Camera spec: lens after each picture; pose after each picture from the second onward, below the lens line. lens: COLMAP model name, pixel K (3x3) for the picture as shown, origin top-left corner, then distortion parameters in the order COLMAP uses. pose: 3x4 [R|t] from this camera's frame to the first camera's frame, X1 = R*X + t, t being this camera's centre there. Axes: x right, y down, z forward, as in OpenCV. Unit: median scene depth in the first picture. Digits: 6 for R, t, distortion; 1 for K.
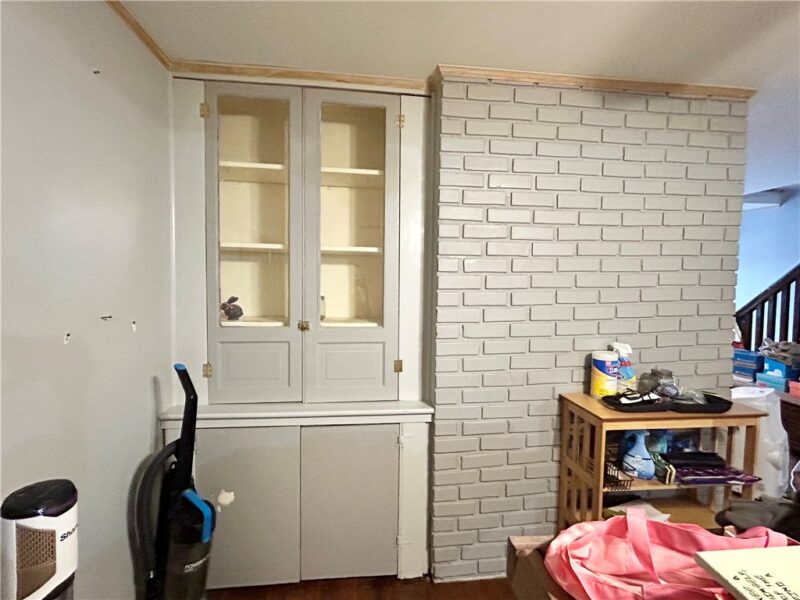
lens RADIAL K [[375.2, 0, 400.0], [0, 375.2, 294.4], [0, 0, 1]] dist [0.016412, -0.000280]
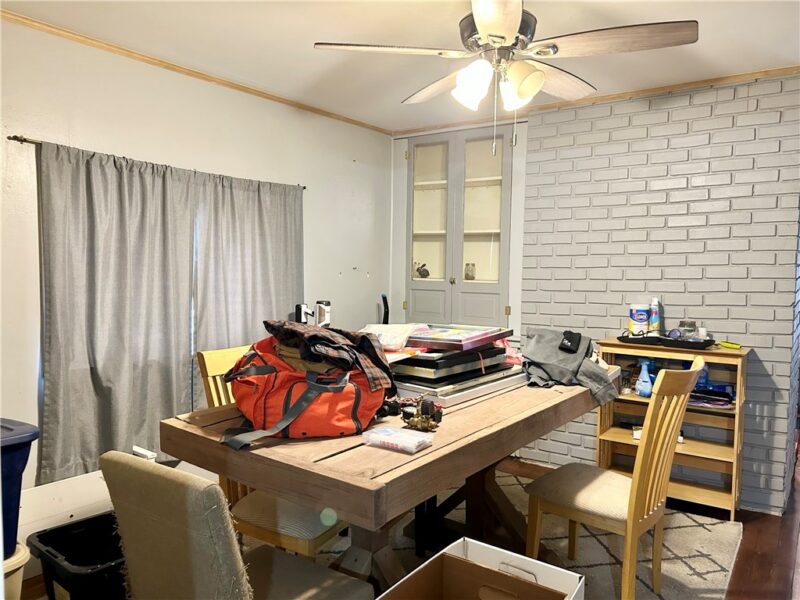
lens RADIAL K [[602.8, 0, 402.3], [0, 602.8, 299.9], [0, 0, 1]] dist [0.091799, -0.114344]
pose [[0.749265, 0.035693, -0.661307, 1.290038], [-0.025613, 0.999361, 0.024919, 0.106502], [0.661775, -0.001732, 0.749701, -1.069619]]
